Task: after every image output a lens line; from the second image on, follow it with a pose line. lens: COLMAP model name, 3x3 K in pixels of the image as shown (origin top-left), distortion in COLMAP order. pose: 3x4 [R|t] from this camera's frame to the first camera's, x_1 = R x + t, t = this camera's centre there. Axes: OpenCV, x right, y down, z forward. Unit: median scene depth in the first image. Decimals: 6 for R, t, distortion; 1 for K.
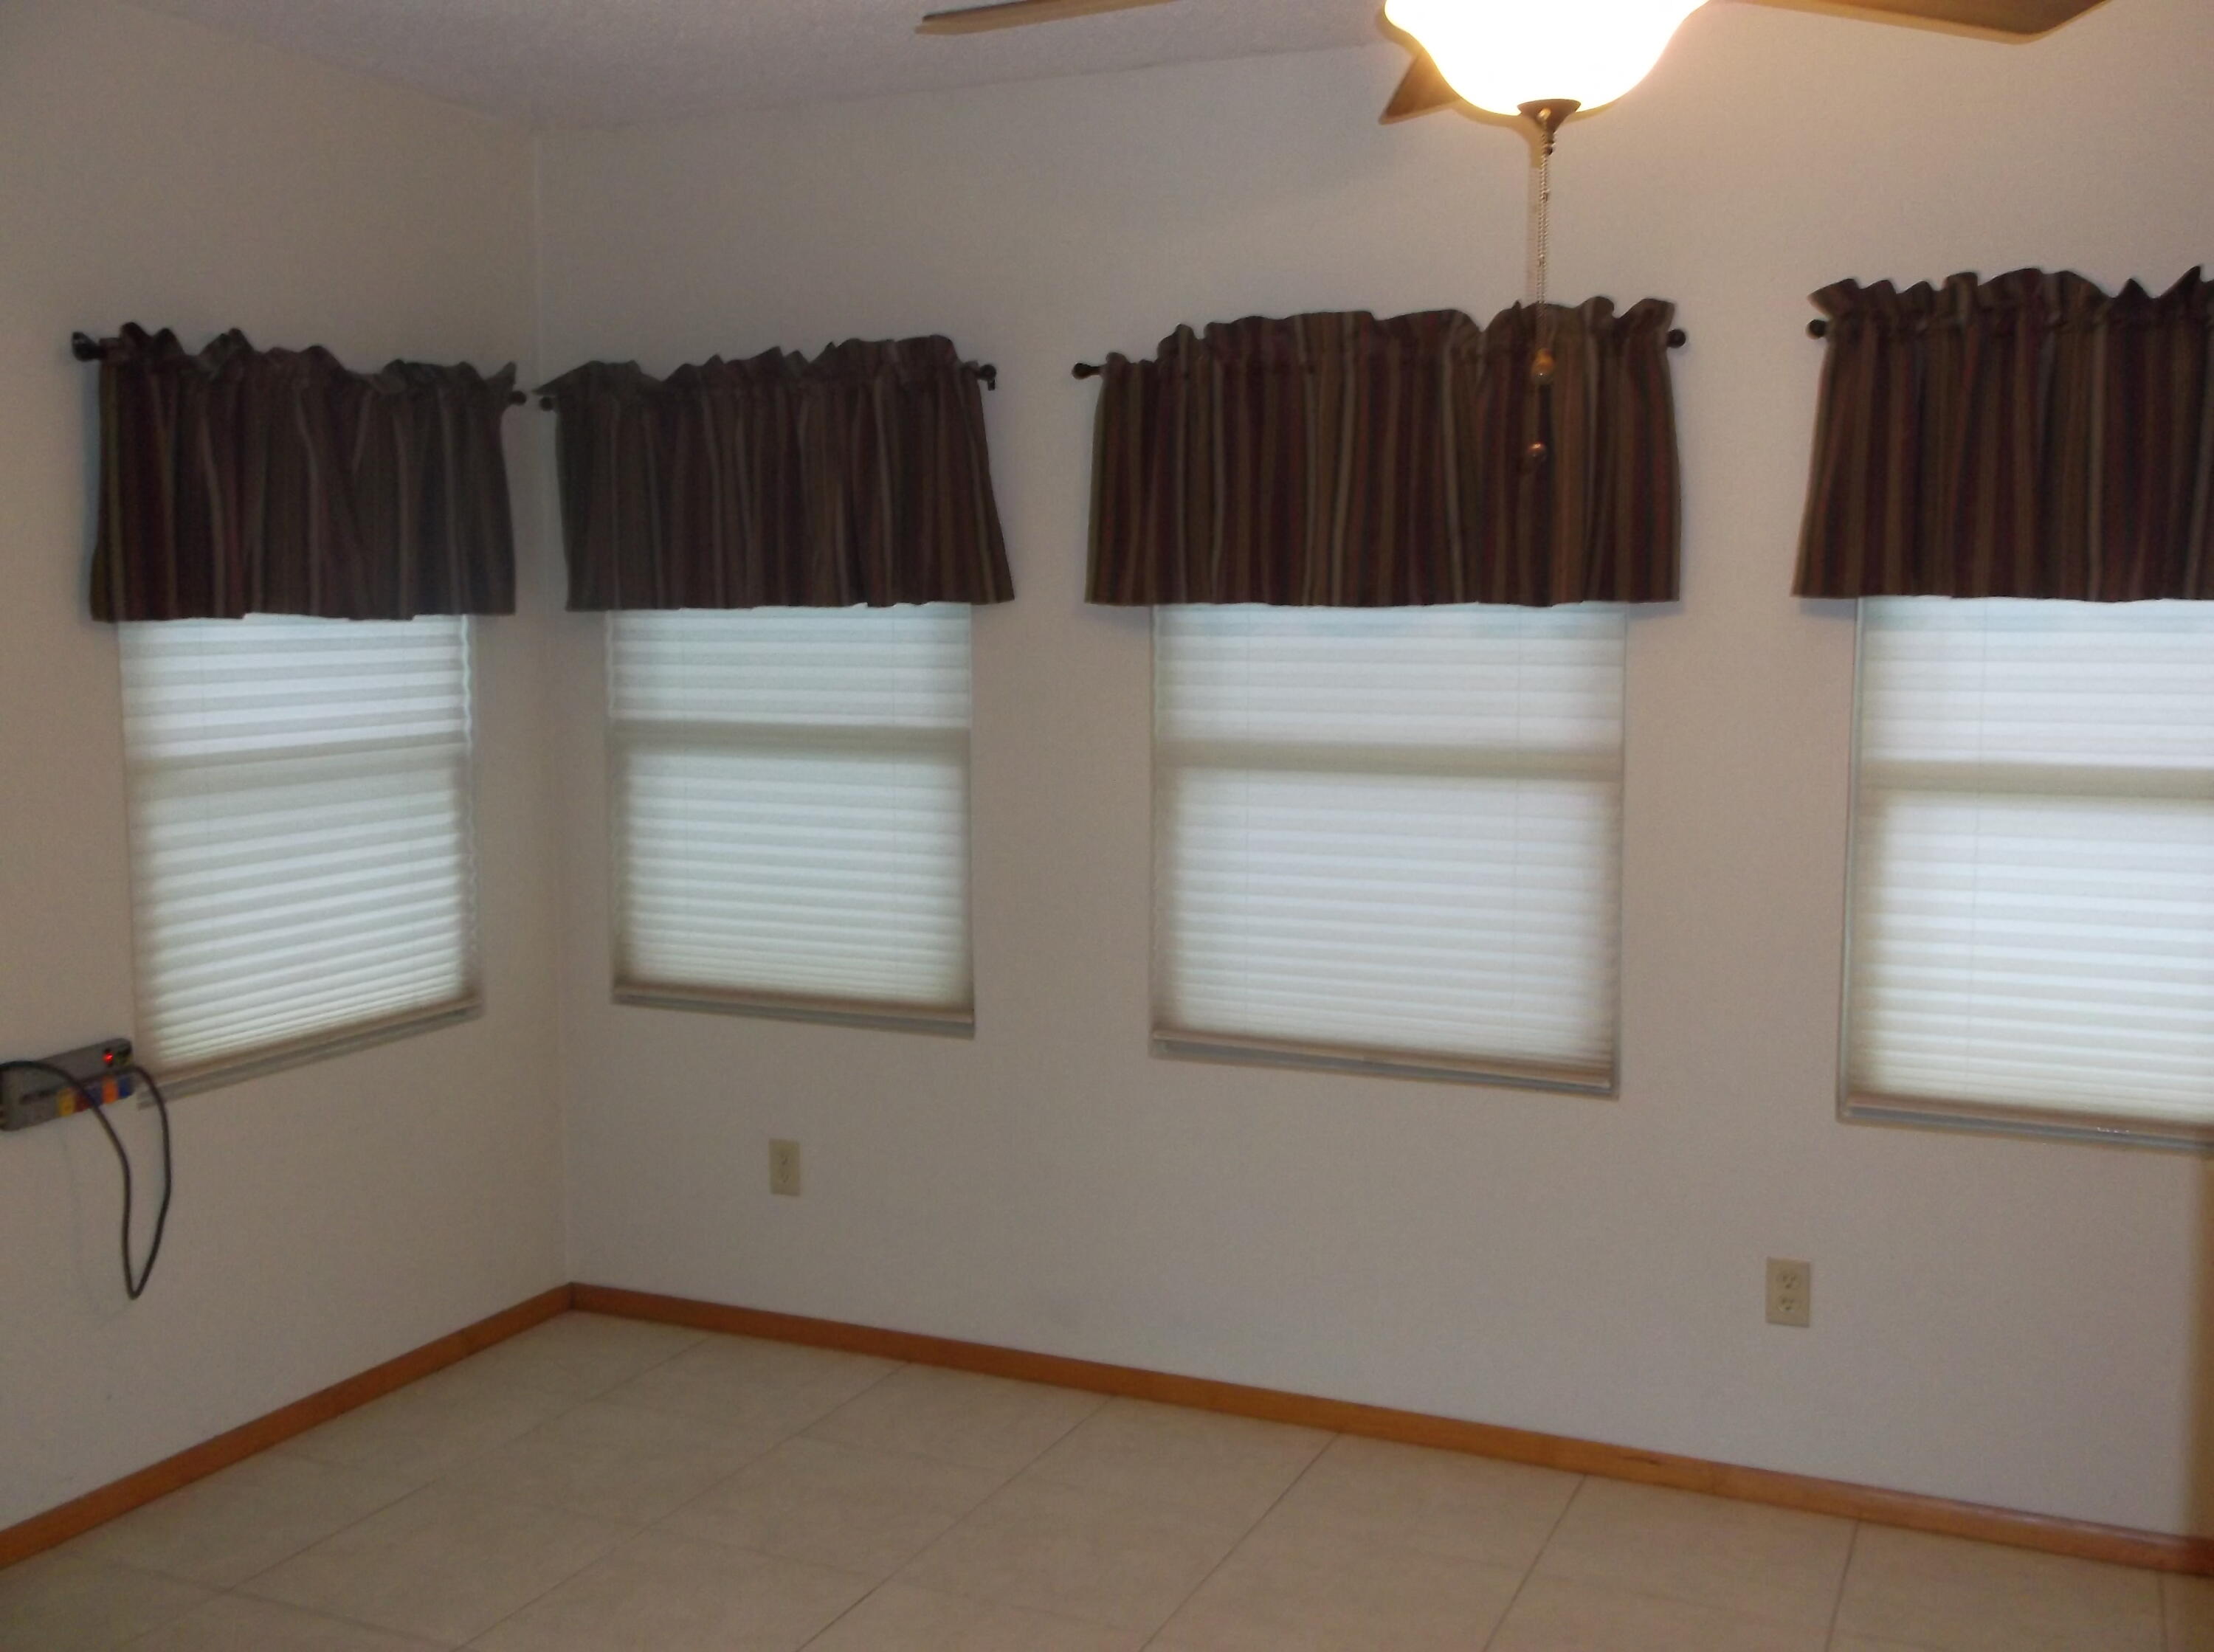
lens RADIAL K [[2446.9, 0, 1103.4], [0, 2446.9, 846.5], [0, 0, 1]] dist [0.105474, 0.000000]
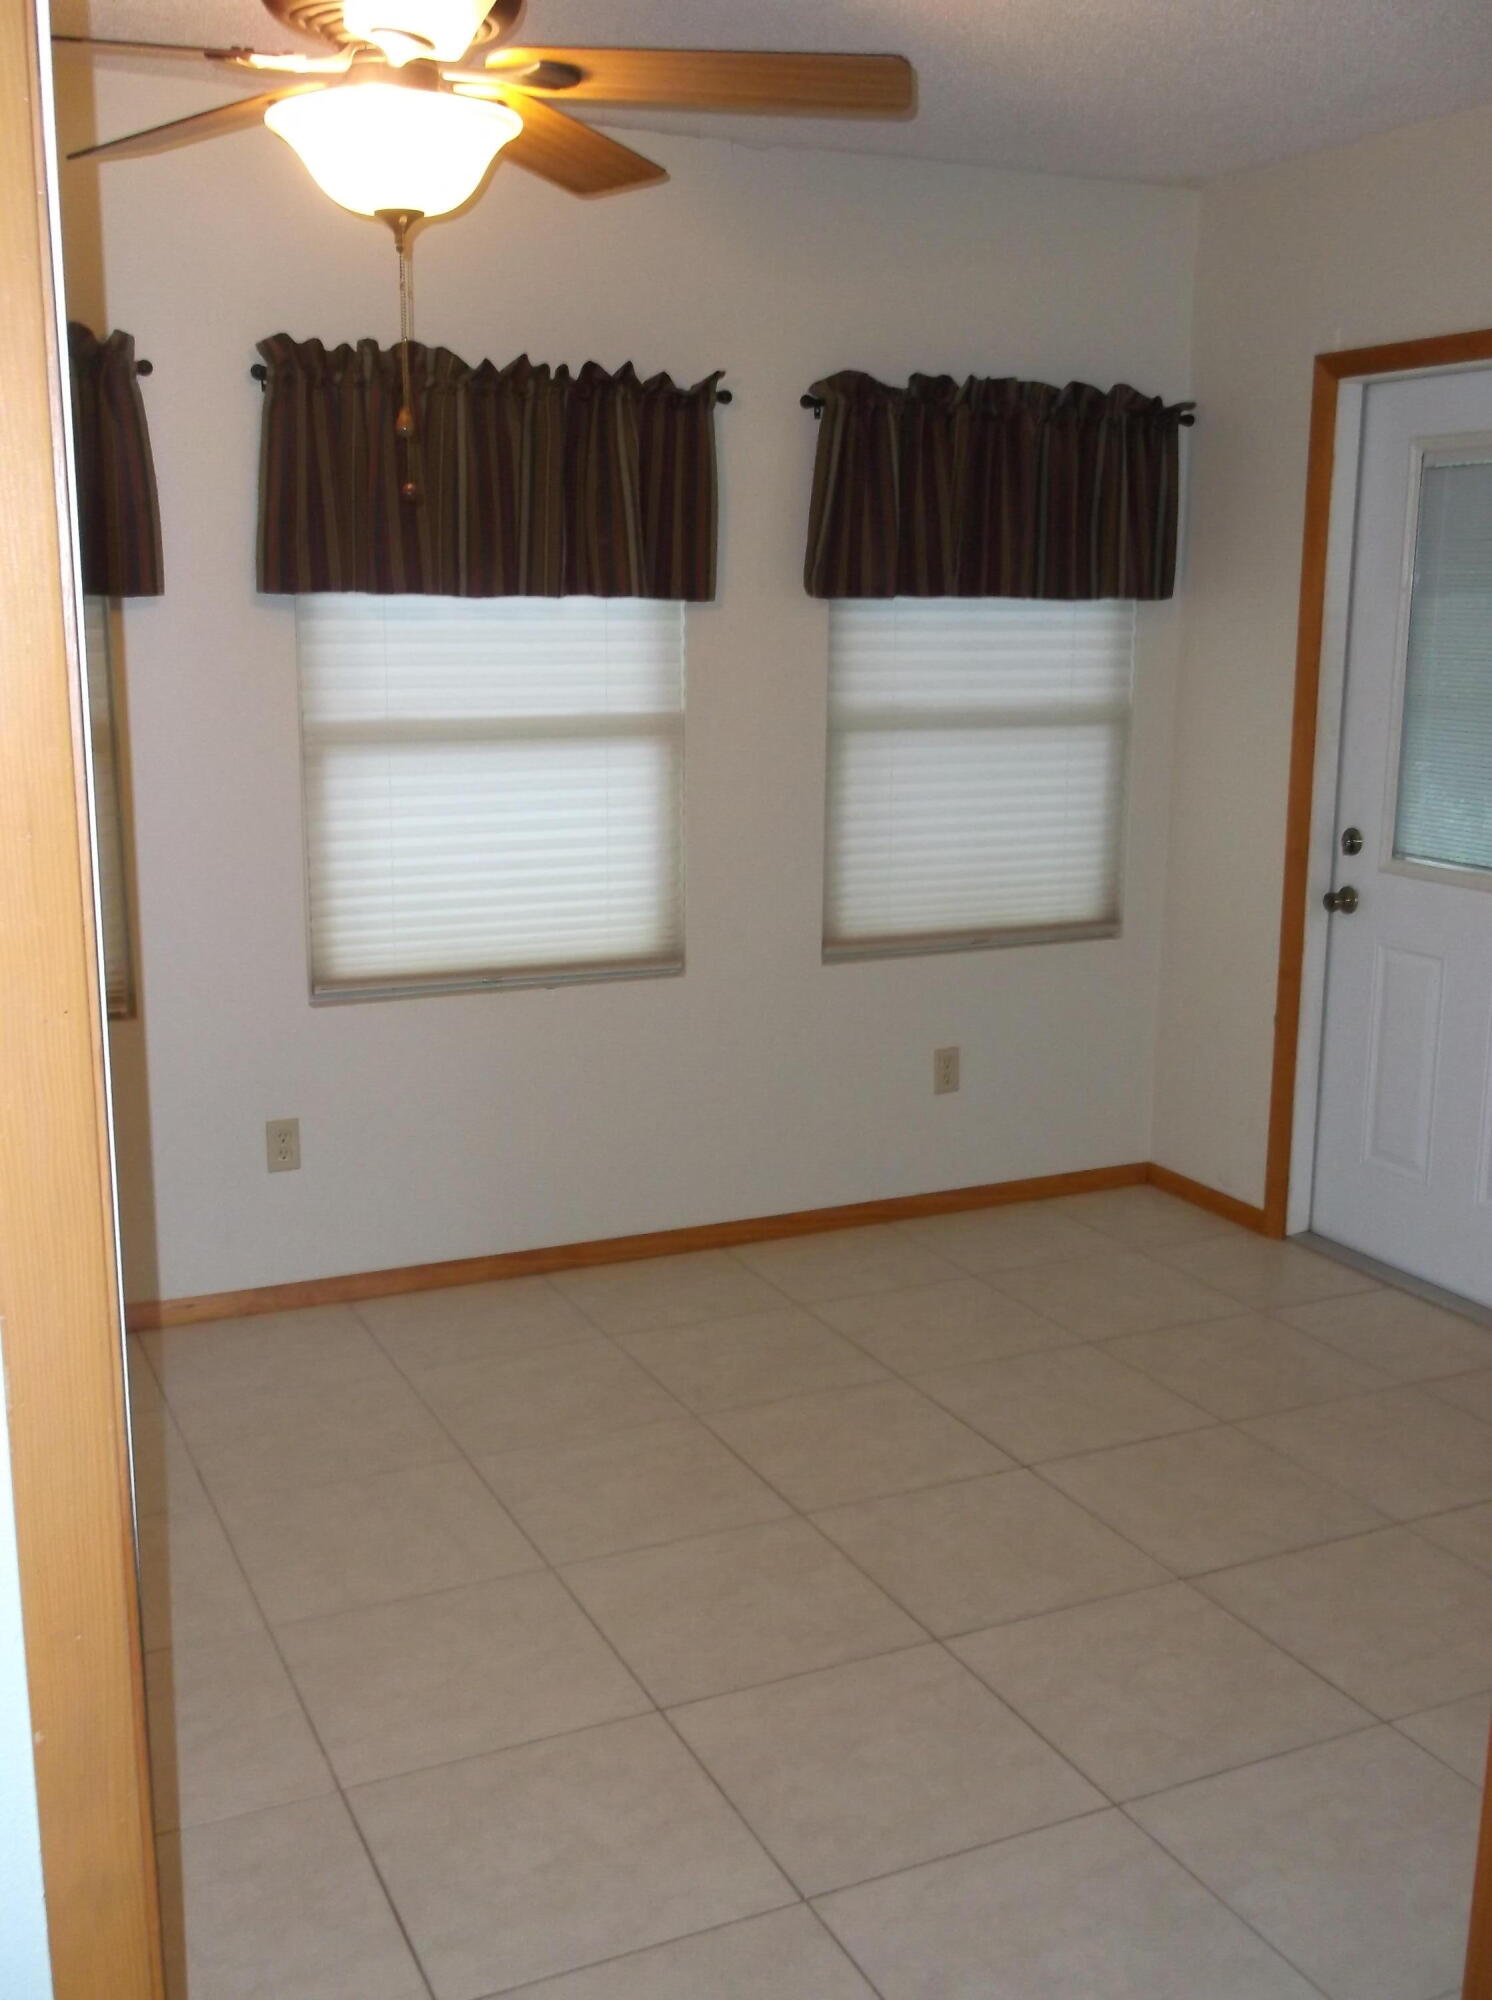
lens RADIAL K [[1978.7, 0, 748.0], [0, 1978.7, 996.7], [0, 0, 1]] dist [0.027398, 0.000000]
pose [[0.652555, -0.155840, 0.741543, -0.342166], [0.080726, 0.987351, 0.136459, -0.017635], [-0.753429, -0.029185, 0.656882, 0.161242]]
